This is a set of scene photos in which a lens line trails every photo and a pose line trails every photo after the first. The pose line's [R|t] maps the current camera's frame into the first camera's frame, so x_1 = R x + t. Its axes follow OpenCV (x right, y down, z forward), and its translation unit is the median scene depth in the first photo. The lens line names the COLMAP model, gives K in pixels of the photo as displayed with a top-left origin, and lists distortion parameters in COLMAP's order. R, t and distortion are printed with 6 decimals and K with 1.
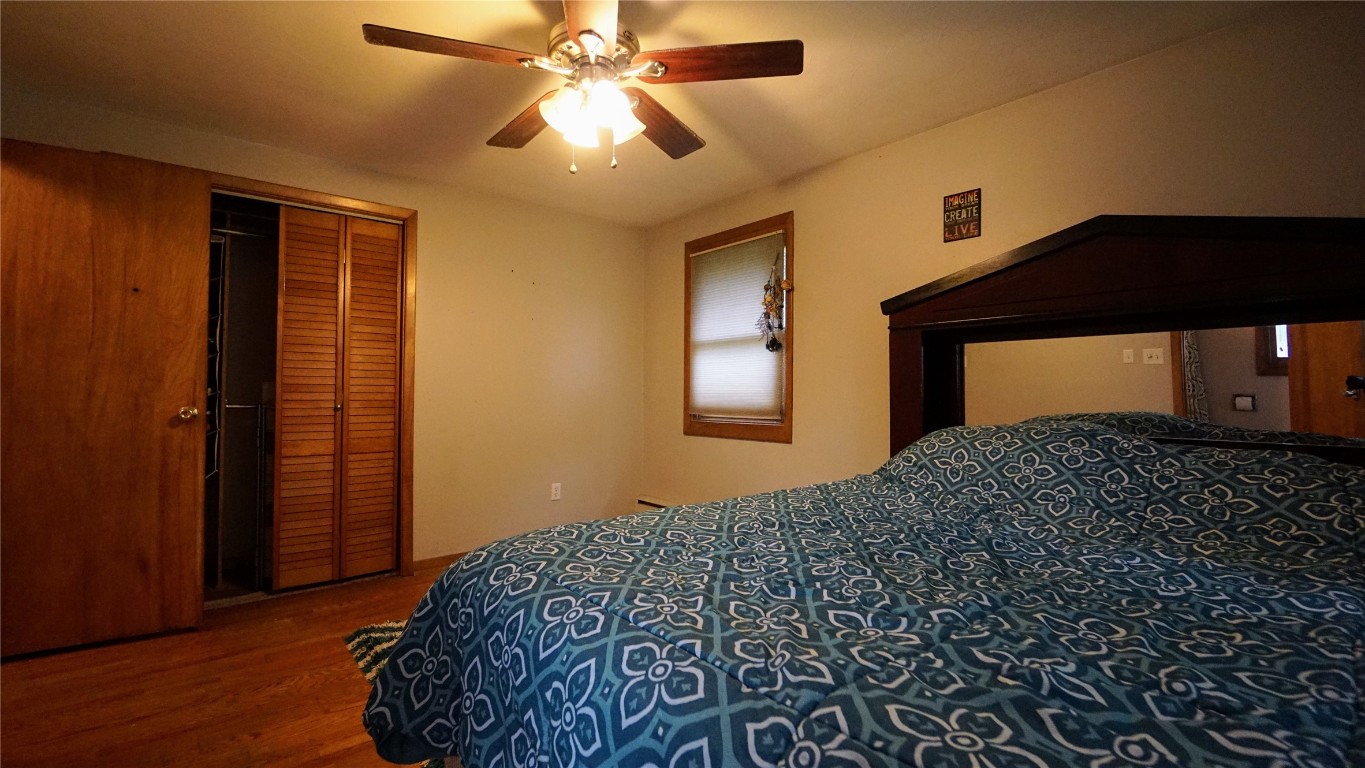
lens RADIAL K [[590.4, 0, 676.1], [0, 590.4, 383.7], [0, 0, 1]] dist [-0.002482, 0.000745]
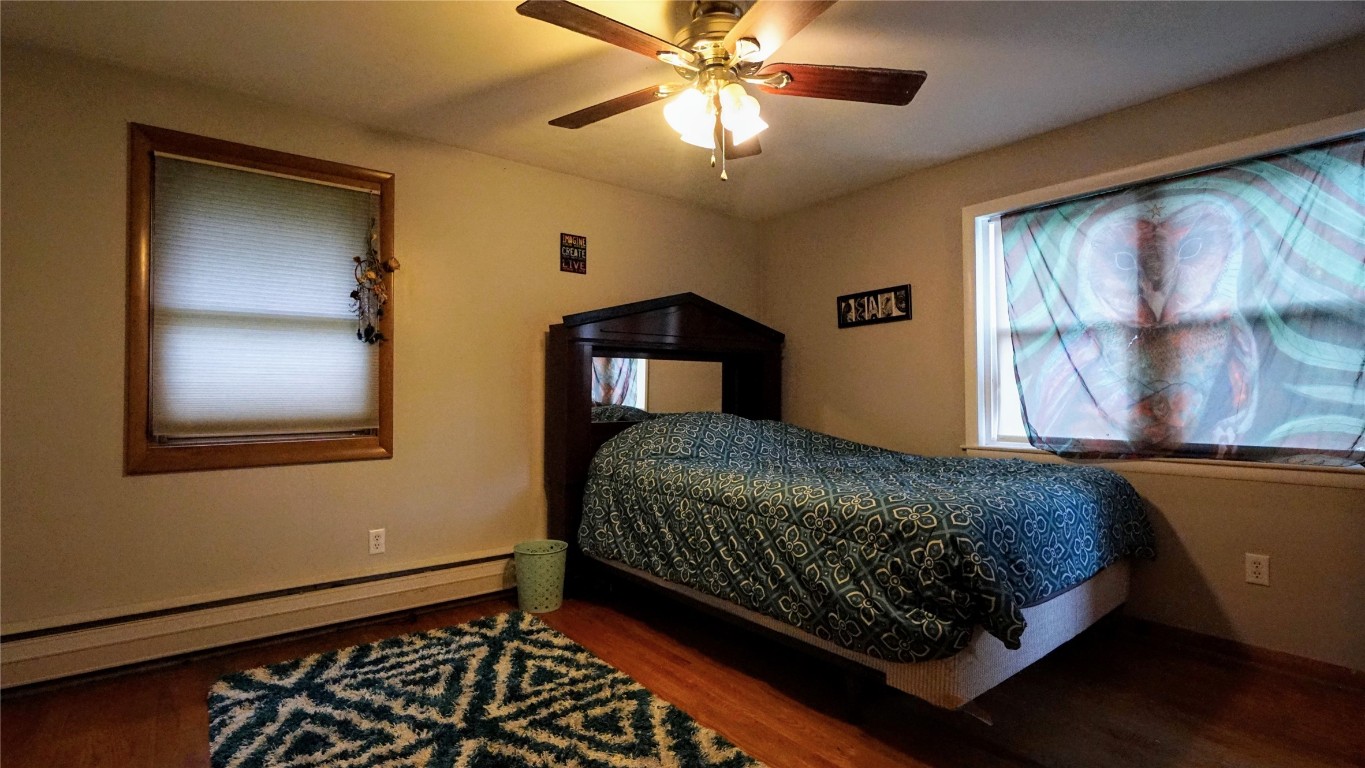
lens RADIAL K [[590.4, 0, 676.1], [0, 590.4, 383.7], [0, 0, 1]] dist [-0.002482, 0.000745]
pose [[0.040866, 0.008948, 0.999125, -0.595898], [-0.008923, 0.999923, -0.008590, 0.002486], [-0.999125, -0.008564, 0.040943, 0.563303]]
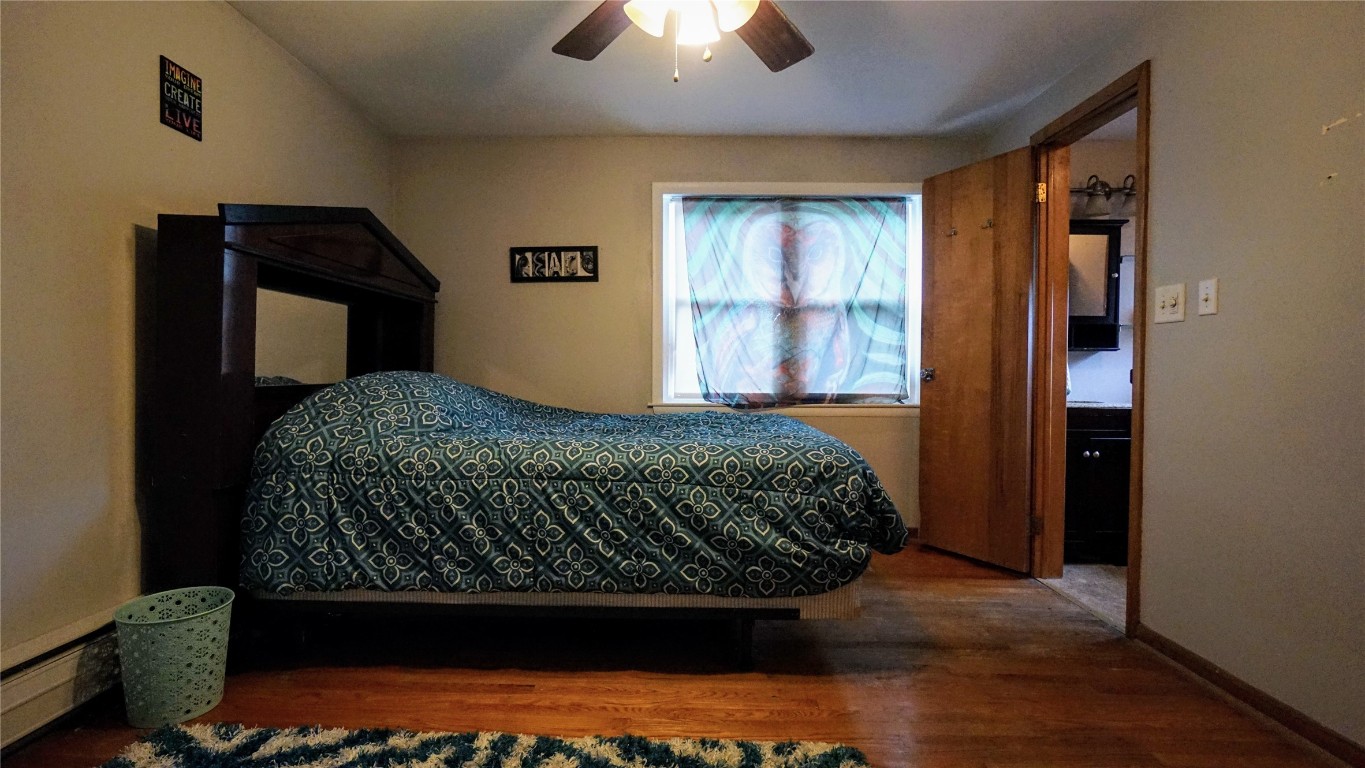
lens RADIAL K [[594.0, 0, 679.7], [0, 594.0, 377.6], [0, 0, 1]] dist [-0.003201, -0.000044]
pose [[-0.722207, -0.029321, 0.691055, -0.380176], [-0.026341, 0.999542, 0.014881, 0.028096], [-0.691175, -0.007456, -0.722649, 0.855192]]
